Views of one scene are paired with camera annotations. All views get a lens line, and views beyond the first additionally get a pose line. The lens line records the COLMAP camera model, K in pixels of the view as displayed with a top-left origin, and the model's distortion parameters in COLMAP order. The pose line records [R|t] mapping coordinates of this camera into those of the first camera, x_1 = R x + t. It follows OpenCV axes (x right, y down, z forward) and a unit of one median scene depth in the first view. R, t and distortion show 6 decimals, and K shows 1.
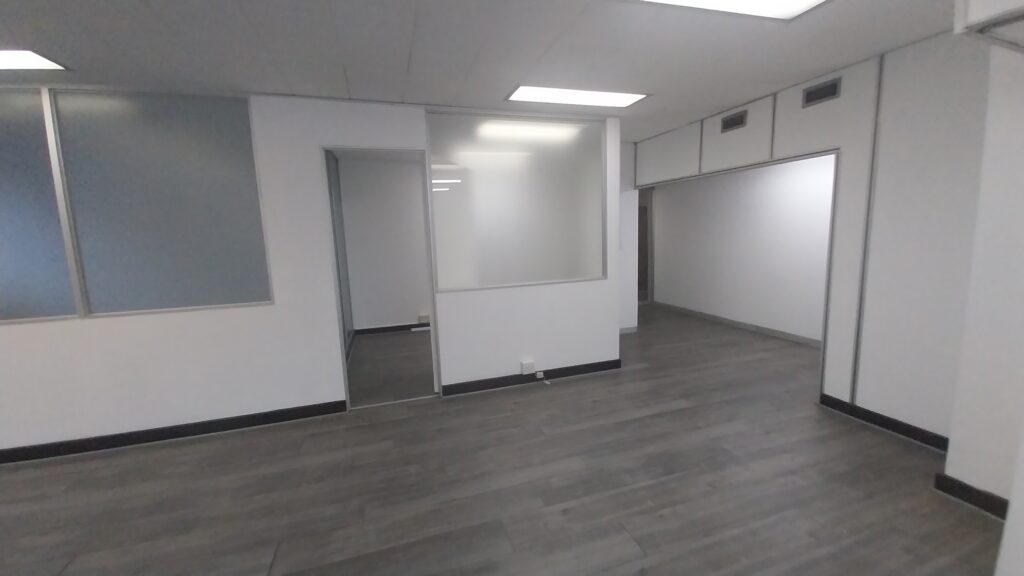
lens RADIAL K [[407.5, 0, 516.1], [0, 407.5, 289.2], [0, 0, 1]] dist [0.000356, -0.000133]
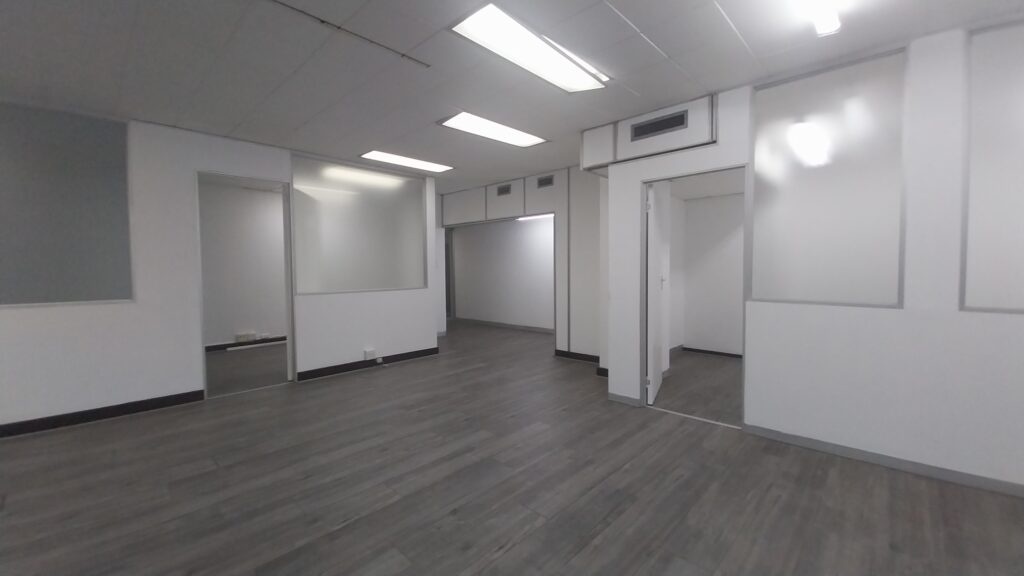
lens RADIAL K [[401.8, 0, 520.6], [0, 401.8, 286.3], [0, 0, 1]] dist [0.001748, -0.000165]
pose [[0.874510, 0.005863, 0.484972, -0.190417], [0.046240, 0.994364, -0.095401, 0.130979], [-0.482798, 0.105854, 0.869311, -0.400706]]
